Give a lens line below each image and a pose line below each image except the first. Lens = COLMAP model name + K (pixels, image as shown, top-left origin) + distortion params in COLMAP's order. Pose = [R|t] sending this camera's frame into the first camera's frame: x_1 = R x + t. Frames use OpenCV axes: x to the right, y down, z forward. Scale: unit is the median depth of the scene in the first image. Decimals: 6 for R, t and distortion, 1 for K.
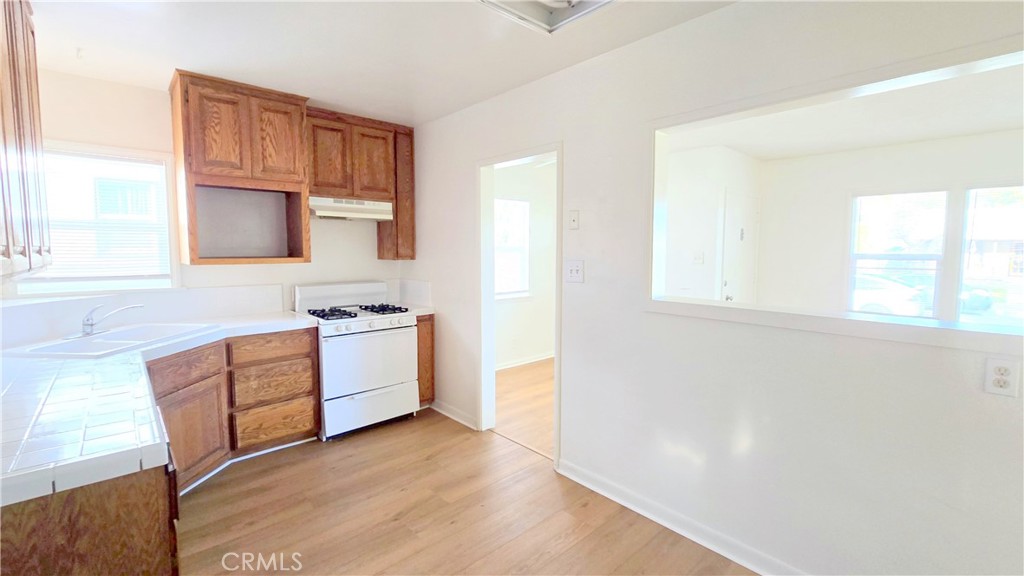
lens RADIAL K [[436.4, 0, 511.0], [0, 436.4, 281.5], [0, 0, 1]] dist [-0.002334, -0.000370]
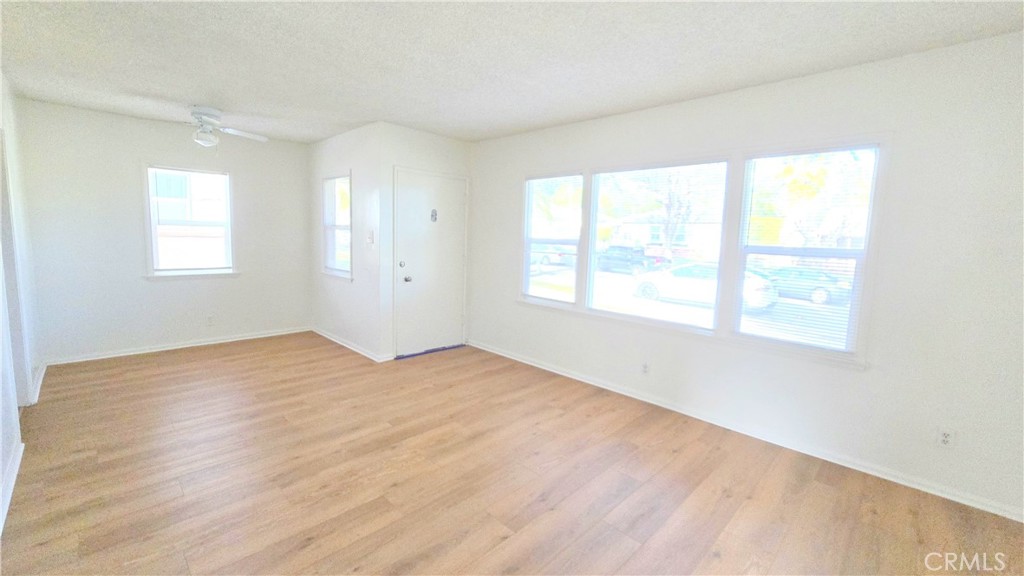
lens RADIAL K [[436.4, 0, 511.0], [0, 436.4, 281.5], [0, 0, 1]] dist [-0.002334, -0.000370]
pose [[0.996064, 0.021776, 0.085922, 1.053065], [-0.024936, 0.999045, 0.035878, 0.003845], [-0.085059, -0.037879, 0.995656, -0.012142]]
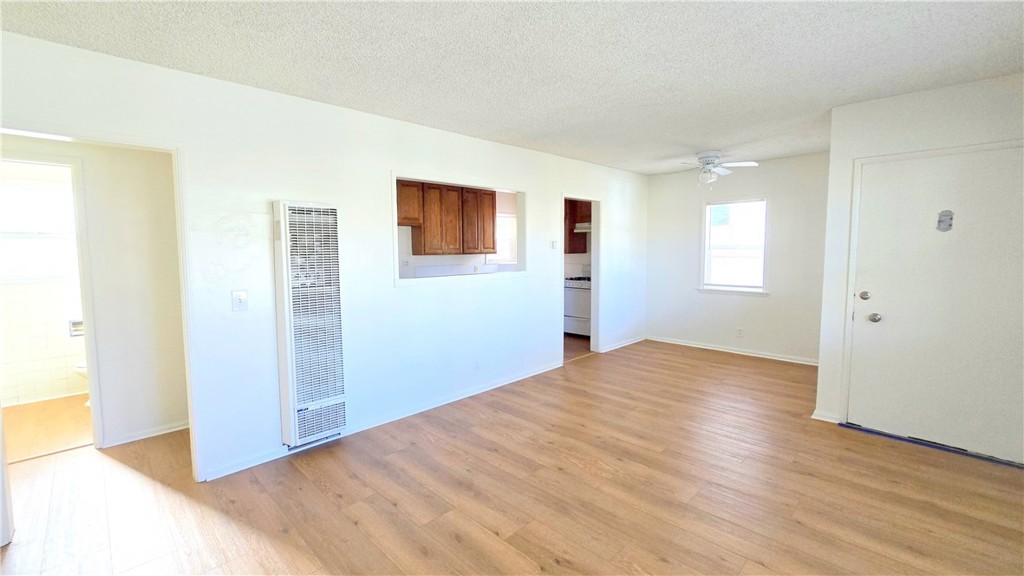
lens RADIAL K [[436.4, 0, 511.0], [0, 436.4, 281.5], [0, 0, 1]] dist [-0.002334, -0.000370]
pose [[0.054735, 0.077372, -0.995499, 1.828649], [-0.064232, 0.995201, 0.073817, -0.050703], [0.996433, 0.059903, 0.059442, 0.621676]]
